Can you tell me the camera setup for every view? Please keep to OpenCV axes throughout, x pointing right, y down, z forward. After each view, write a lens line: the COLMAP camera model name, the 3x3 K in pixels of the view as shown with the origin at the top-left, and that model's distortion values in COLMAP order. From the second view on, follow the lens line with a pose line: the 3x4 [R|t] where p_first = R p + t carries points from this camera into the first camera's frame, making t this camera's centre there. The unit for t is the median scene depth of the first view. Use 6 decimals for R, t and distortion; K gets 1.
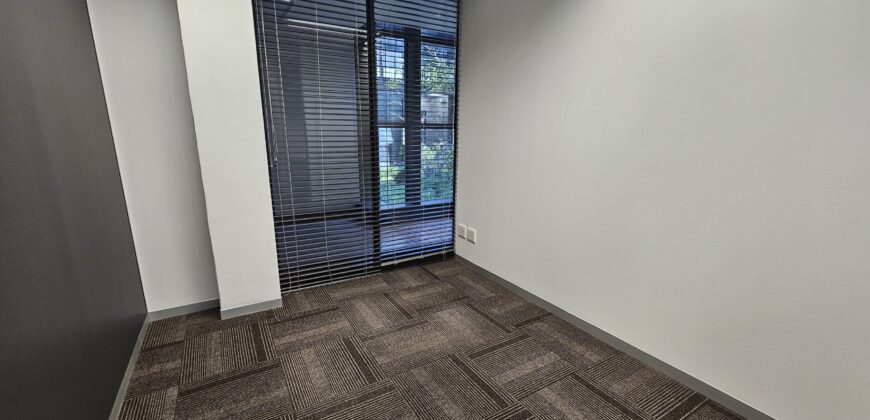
lens RADIAL K [[357.5, 0, 435.0], [0, 357.5, 210.0], [0, 0, 1]] dist [0.000847, 0.000323]
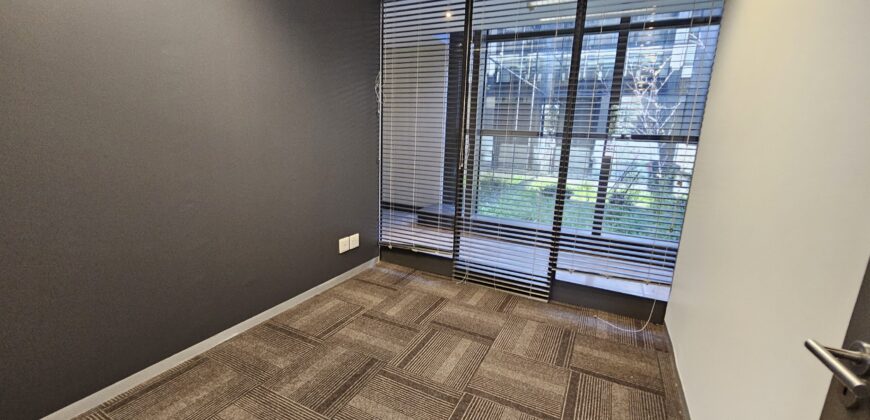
lens RADIAL K [[357.5, 0, 435.0], [0, 357.5, 210.0], [0, 0, 1]] dist [0.000847, 0.000323]
pose [[0.544319, 0.186662, -0.817847, 0.434021], [-0.220431, 0.972496, 0.075251, -0.054814], [0.809399, 0.139318, 0.570494, 0.255686]]
